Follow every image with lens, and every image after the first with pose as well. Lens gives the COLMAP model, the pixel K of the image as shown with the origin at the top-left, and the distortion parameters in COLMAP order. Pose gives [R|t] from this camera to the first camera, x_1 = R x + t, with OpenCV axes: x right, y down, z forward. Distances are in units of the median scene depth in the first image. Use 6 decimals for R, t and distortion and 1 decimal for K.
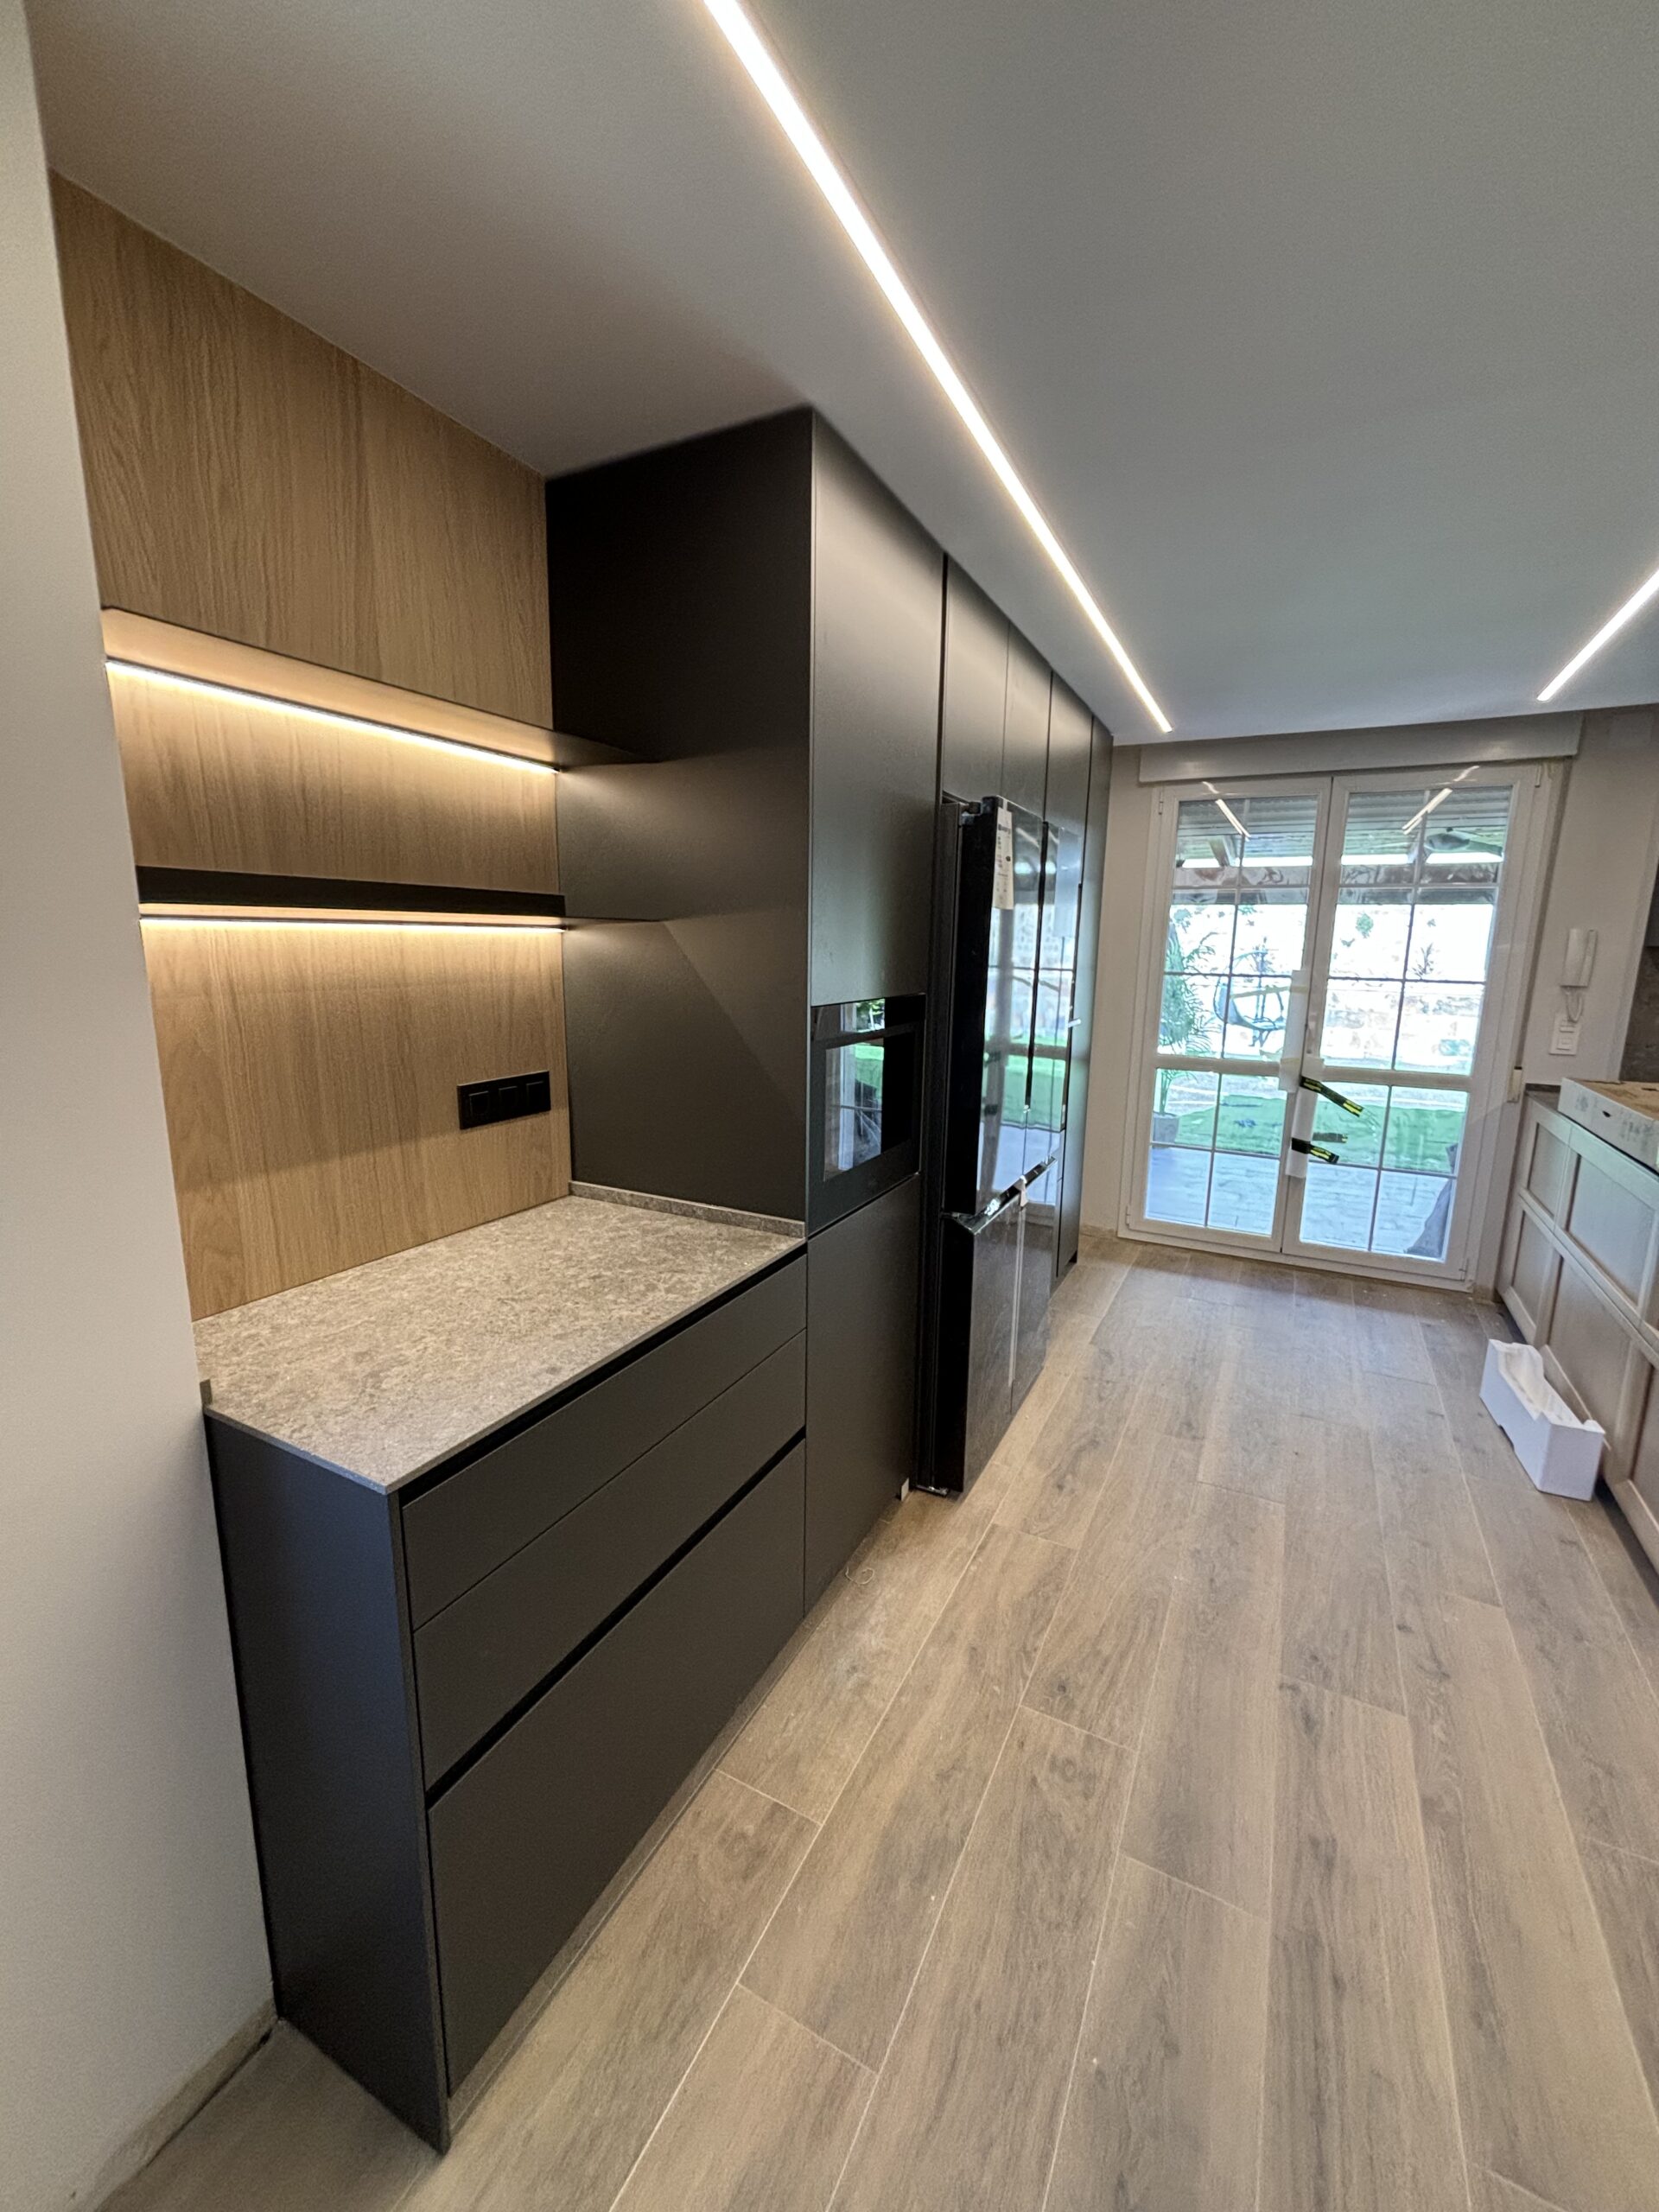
lens RADIAL K [[888.5, 0, 828.9], [0, 888.5, 1099.2], [0, 0, 1]] dist [0.001346, -0.001038]
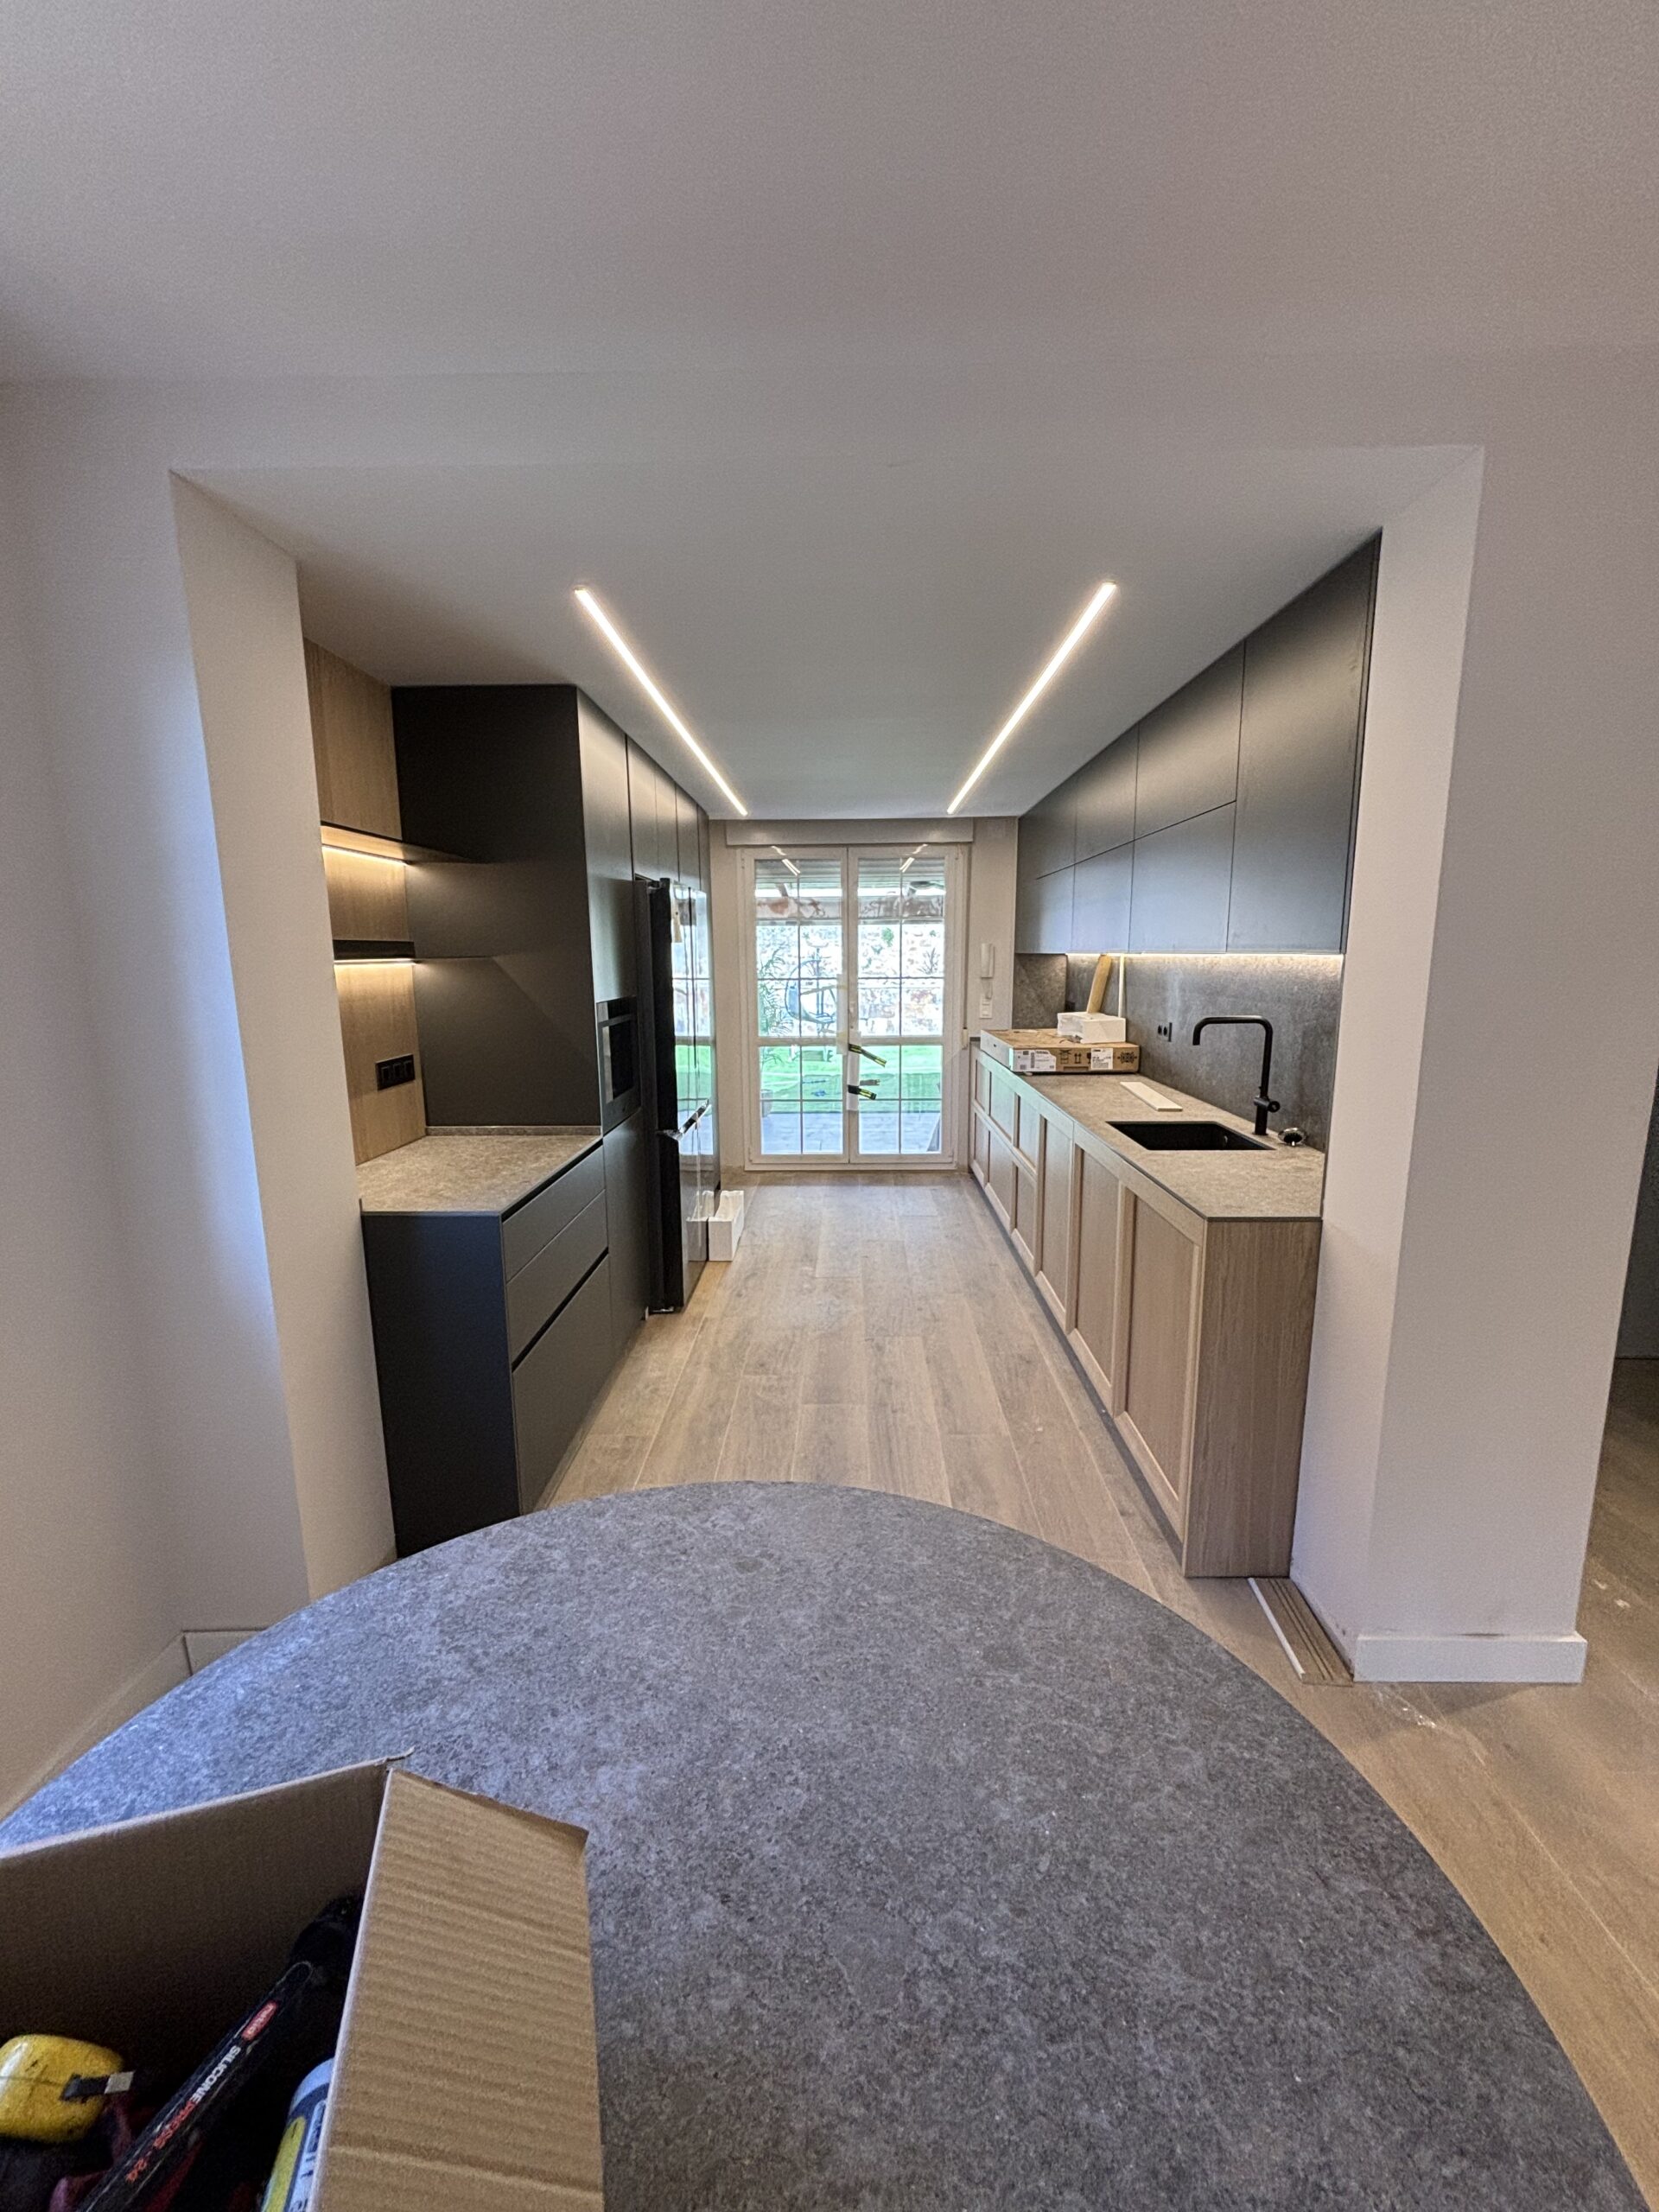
lens RADIAL K [[888.5, 0, 827.0], [0, 888.5, 1106.3], [0, 0, 1]] dist [0.001346, -0.001038]
pose [[0.895385, -0.098217, 0.434327, -0.228969], [0.100681, 0.994767, 0.017393, 0.068667], [-0.433763, 0.028155, 0.900587, -0.461953]]
